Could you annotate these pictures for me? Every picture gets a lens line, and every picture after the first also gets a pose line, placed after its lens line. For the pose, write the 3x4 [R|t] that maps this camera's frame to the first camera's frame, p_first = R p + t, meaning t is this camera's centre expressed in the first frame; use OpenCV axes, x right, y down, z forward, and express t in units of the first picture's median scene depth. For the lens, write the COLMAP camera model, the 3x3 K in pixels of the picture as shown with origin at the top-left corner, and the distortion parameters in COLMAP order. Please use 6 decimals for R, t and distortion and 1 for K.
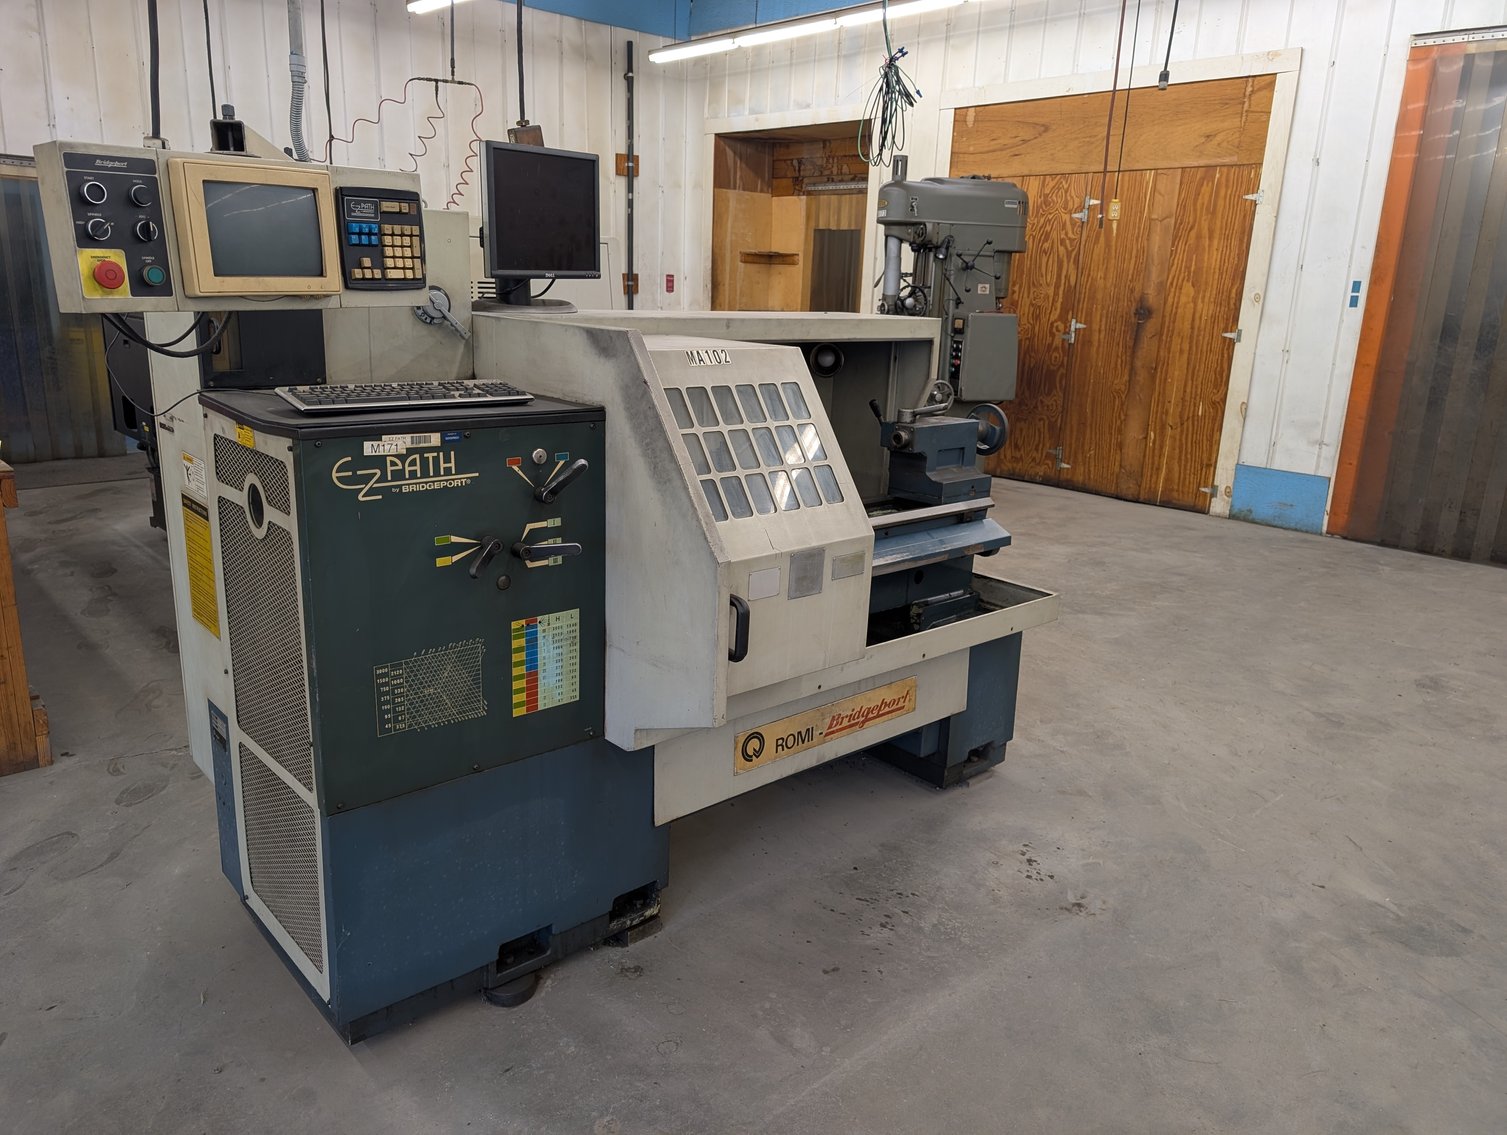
lens RADIAL K [[1101.9, 0, 753.5], [0, 1101.9, 567.5], [0, 0, 1]] dist [0.003148, 0.008725]
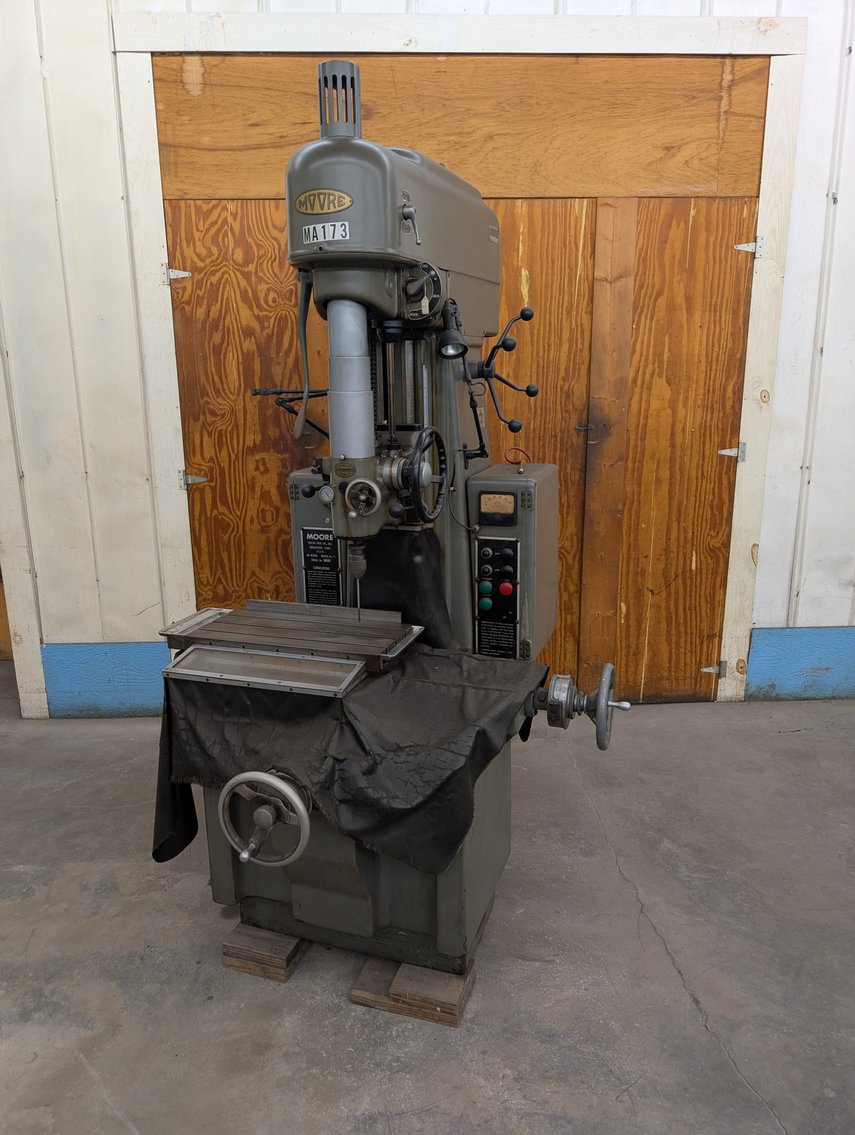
lens RADIAL K [[829.9, 0, 427.5], [0, 829.9, 567.5], [0, 0, 1]] dist [0.003148, 0.008725]
pose [[0.647331, -0.223810, 0.728610, -0.076602], [0.222645, 0.969750, 0.100074, -0.230352], [-0.728966, 0.097441, 0.677579, 0.781615]]
